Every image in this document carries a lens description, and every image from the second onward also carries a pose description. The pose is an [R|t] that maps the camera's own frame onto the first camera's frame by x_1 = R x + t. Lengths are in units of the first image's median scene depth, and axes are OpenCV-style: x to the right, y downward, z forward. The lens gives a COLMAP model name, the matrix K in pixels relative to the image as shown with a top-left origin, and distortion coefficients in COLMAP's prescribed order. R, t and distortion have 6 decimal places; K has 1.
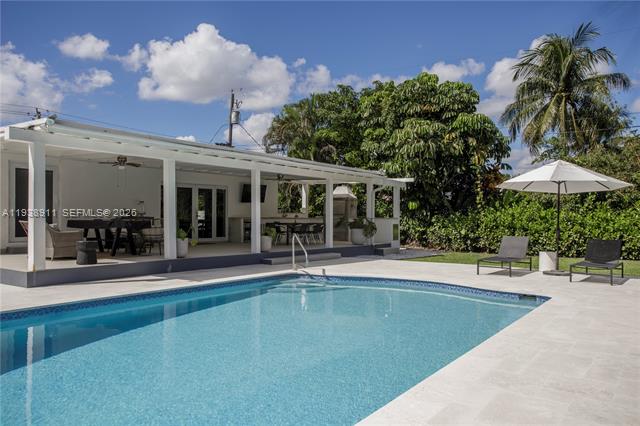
lens RADIAL K [[487.7, 0, 320.0], [0, 487.7, 213.0], [0, 0, 1]] dist [-0.006098, 0.002264]
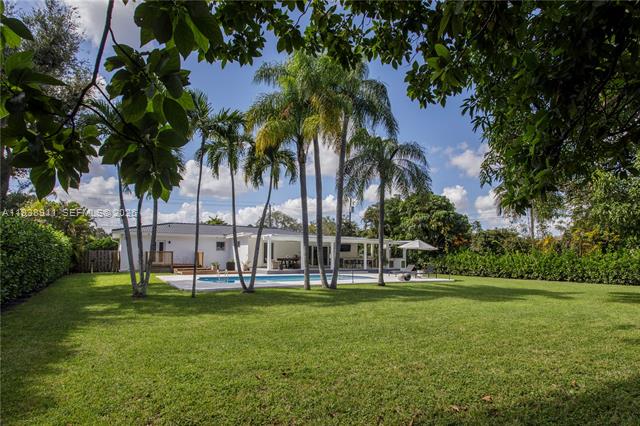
lens RADIAL K [[392.2, 0, 320.0], [0, 392.2, 213.0], [0, 0, 1]] dist [-0.000125, 0.000006]
pose [[0.920130, -0.038221, -0.389743, 0.486955], [-0.000355, 0.995144, -0.098427, -0.017721], [0.391613, 0.090704, 0.915649, -0.828039]]
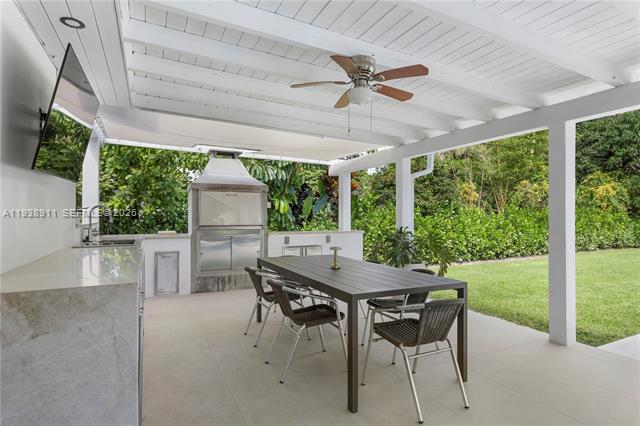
lens RADIAL K [[353.9, 0, 320.0], [0, 353.9, 213.0], [0, 0, 1]] dist [0.001289, 0.000490]
pose [[0.453670, 0.004428, 0.891159, -0.195911], [-0.011105, 0.999938, 0.000685, -0.008343], [-0.891101, -0.010207, 0.453691, 0.786870]]
